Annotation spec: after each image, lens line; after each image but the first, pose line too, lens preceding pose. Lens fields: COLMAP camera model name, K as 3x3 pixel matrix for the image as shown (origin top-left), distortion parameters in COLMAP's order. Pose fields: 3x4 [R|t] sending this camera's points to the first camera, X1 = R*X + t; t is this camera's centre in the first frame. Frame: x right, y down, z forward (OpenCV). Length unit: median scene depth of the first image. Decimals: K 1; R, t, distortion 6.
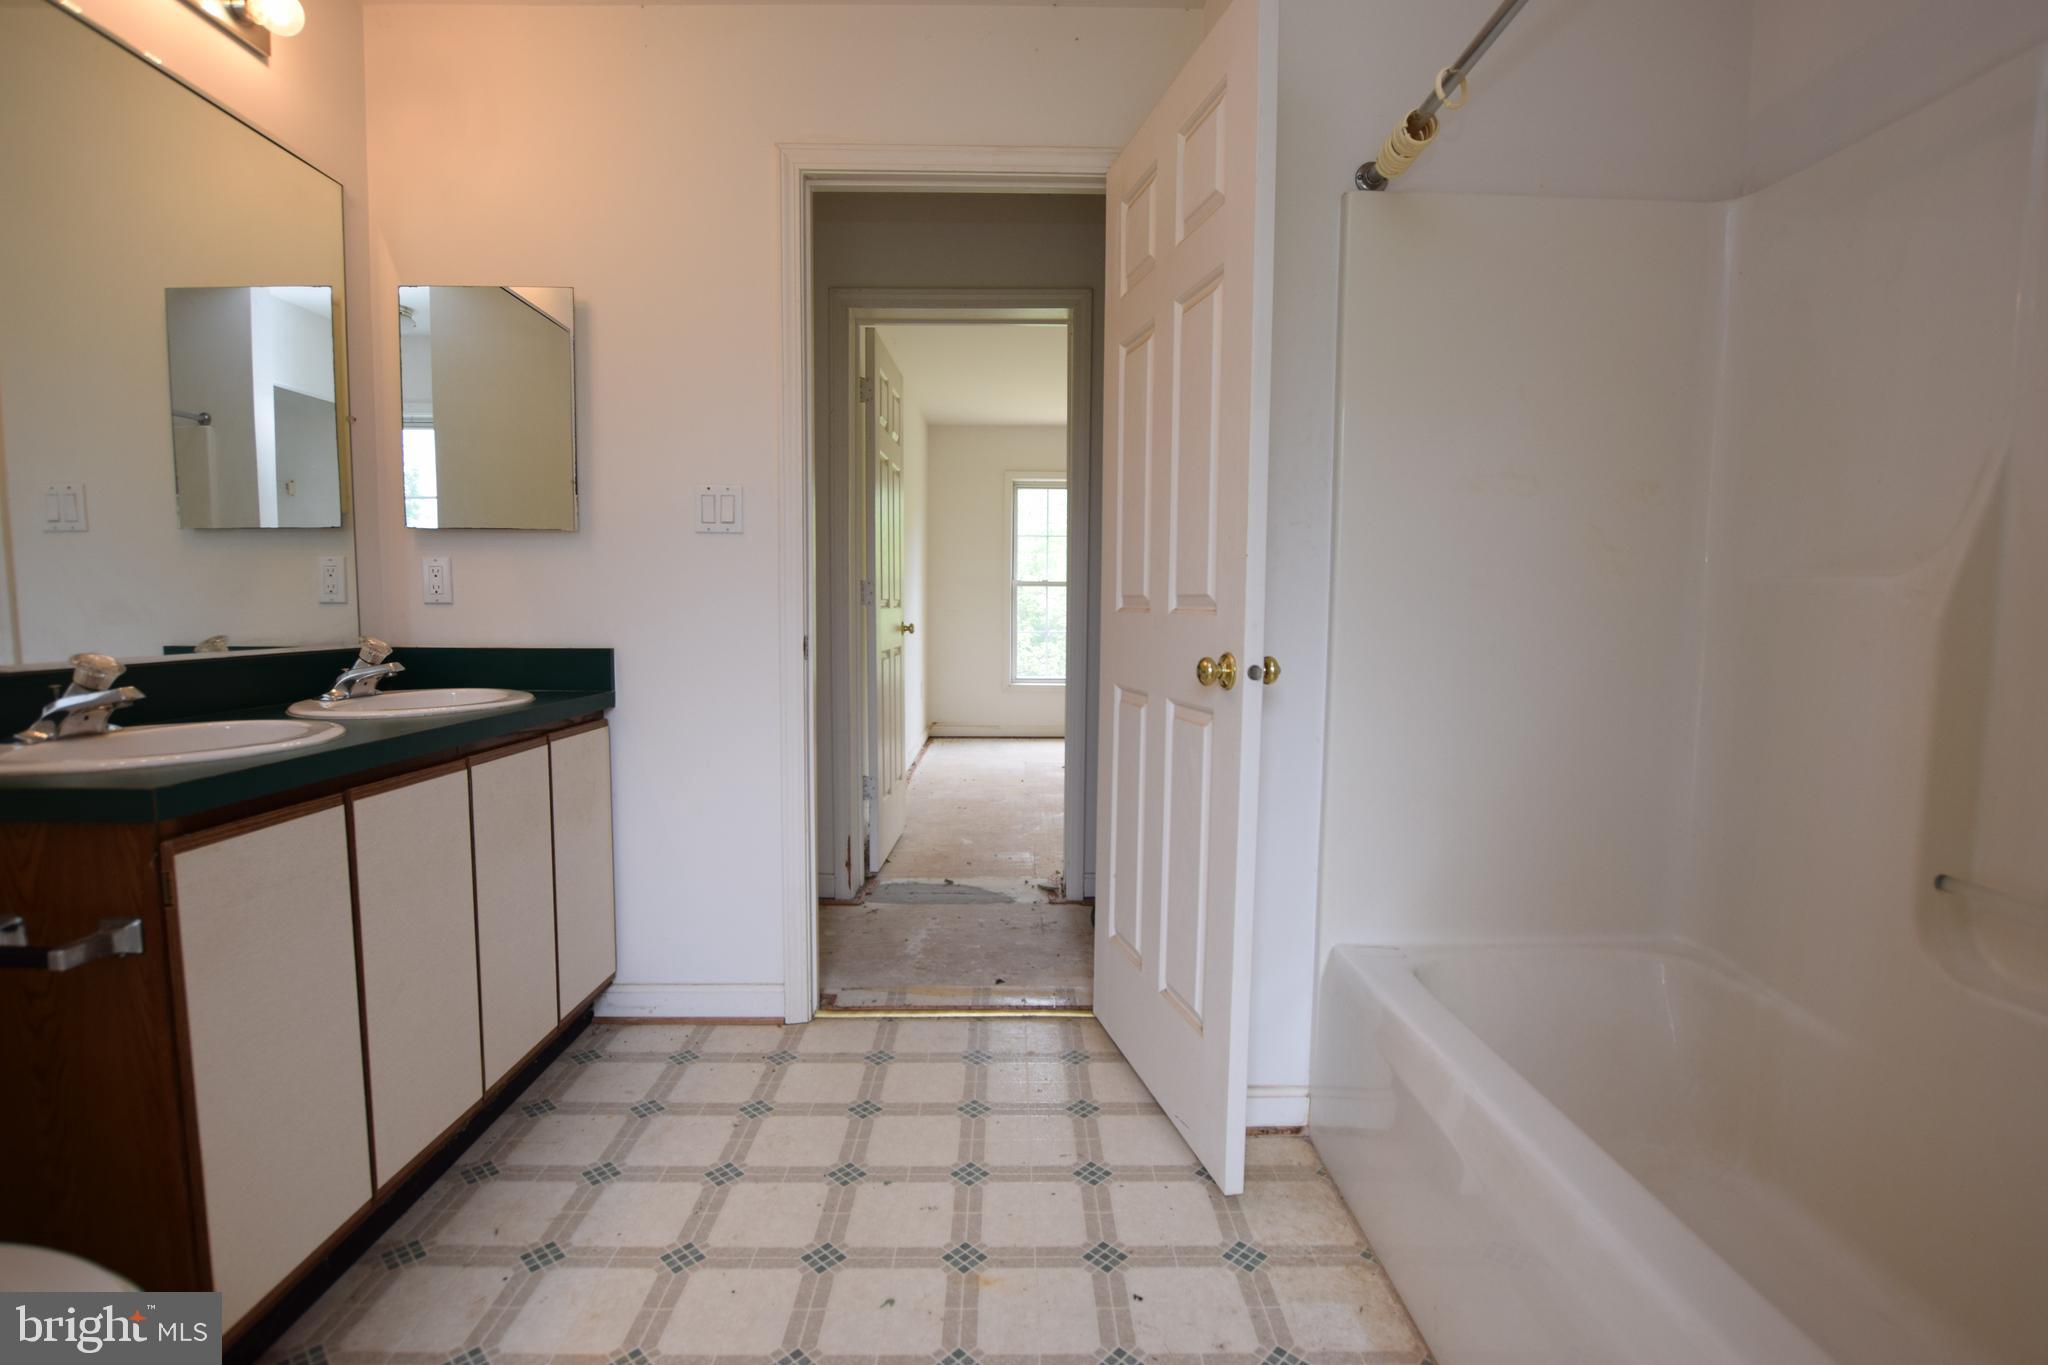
lens RADIAL K [[938.5, 0, 1027.2], [0, 938.5, 680.0], [0, 0, 1]] dist [-0.030167, 0.003034]
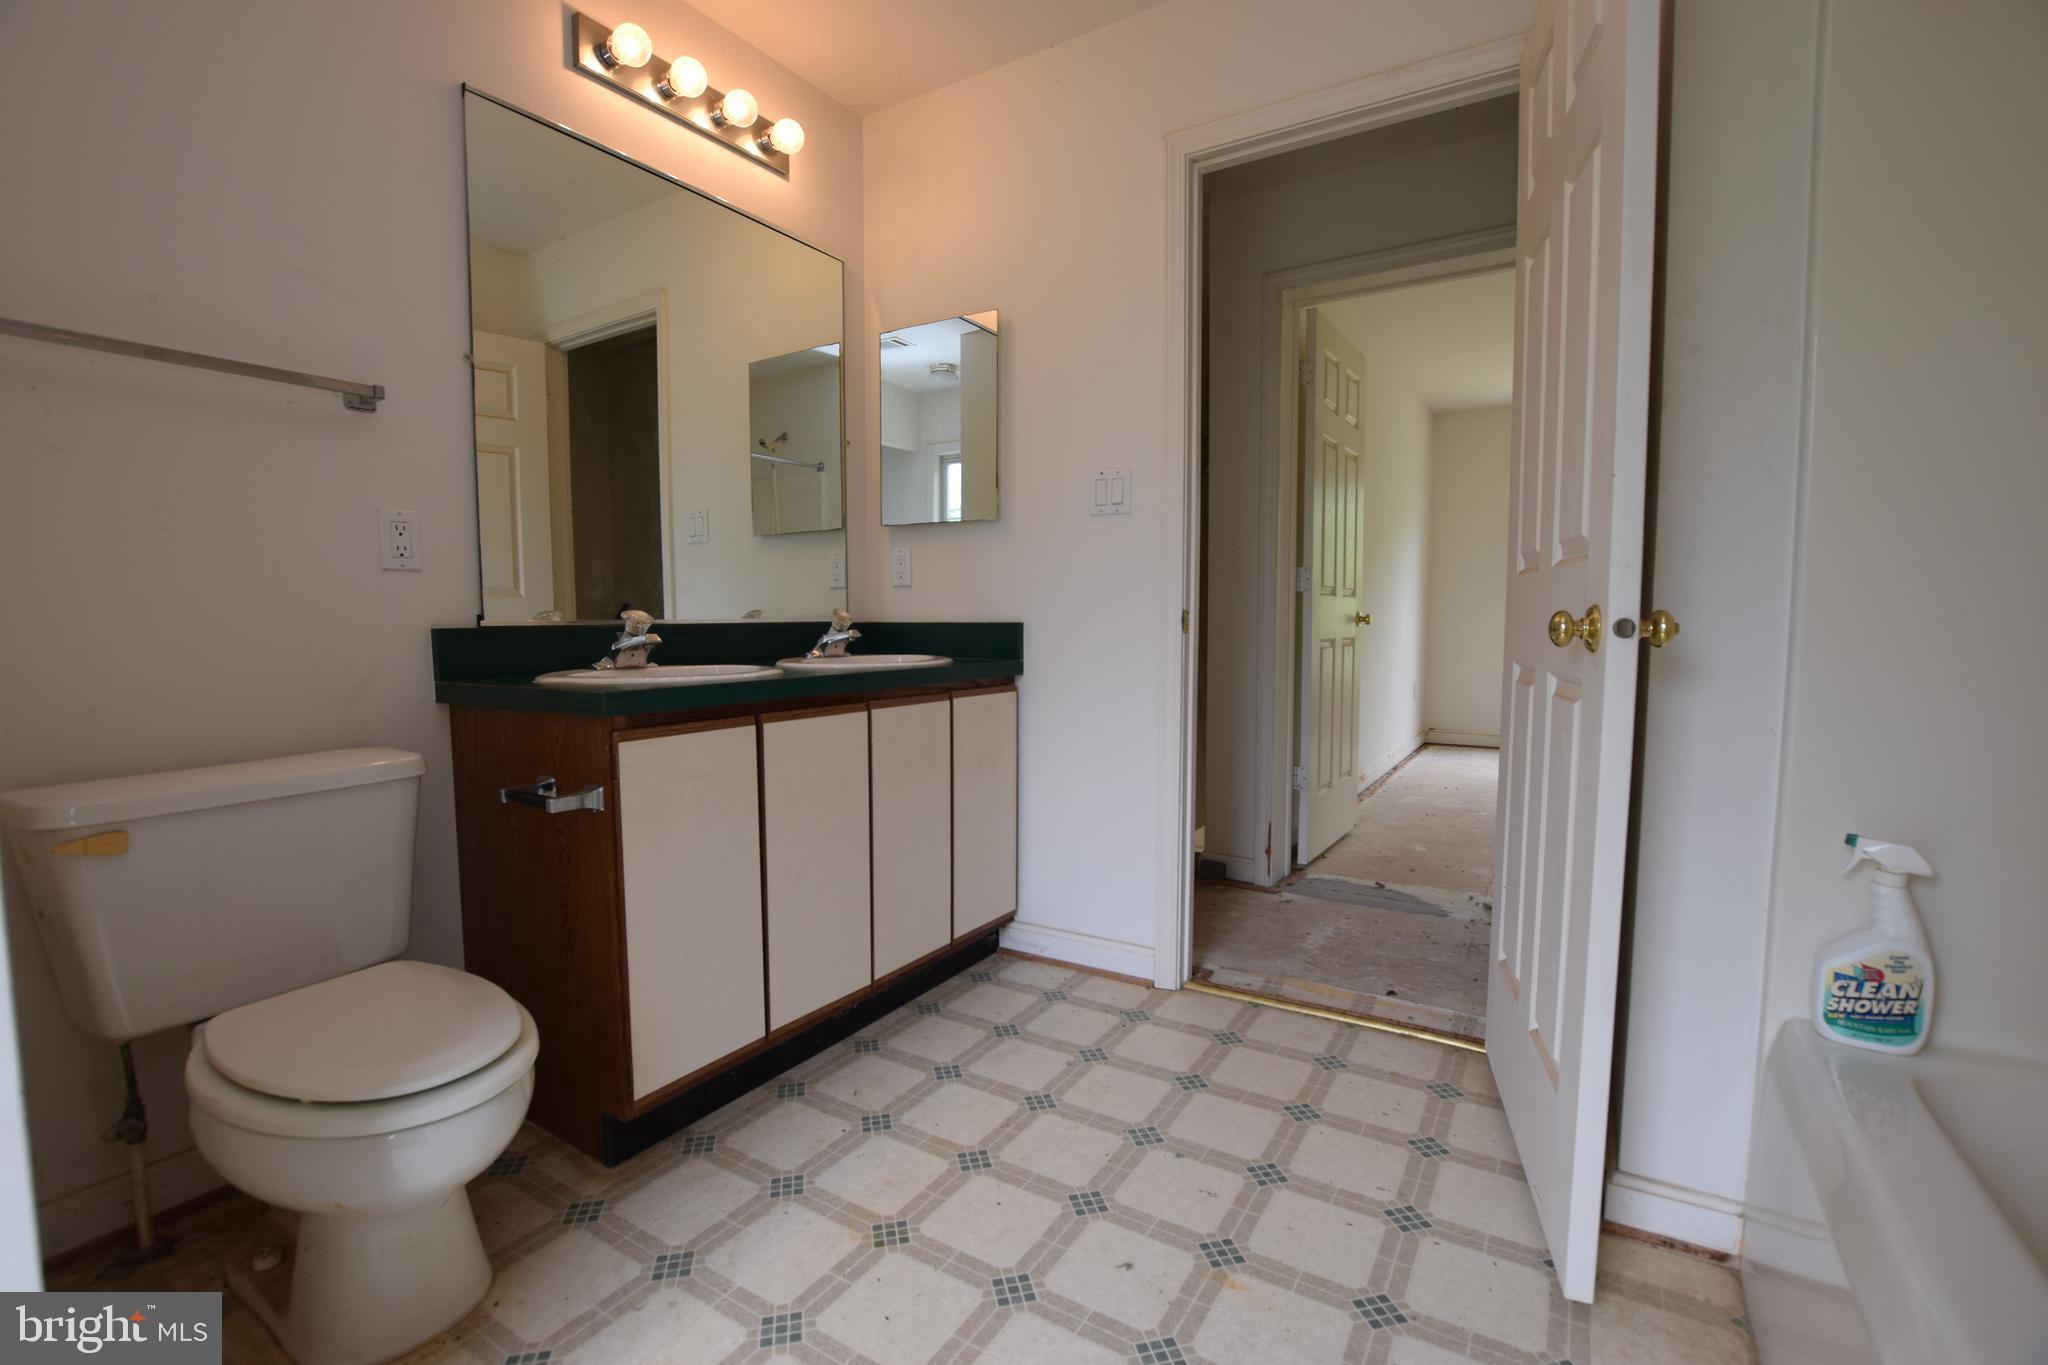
lens RADIAL K [[900.4, 0, 1020.7], [0, 900.4, 678.0], [0, 0, 1]] dist [-0.033850, 0.004060]
pose [[0.841464, 0.029692, -0.539497, 0.177746], [-0.034670, 0.999398, 0.000927, 0.039568], [0.539199, 0.017924, 0.841987, 0.101452]]
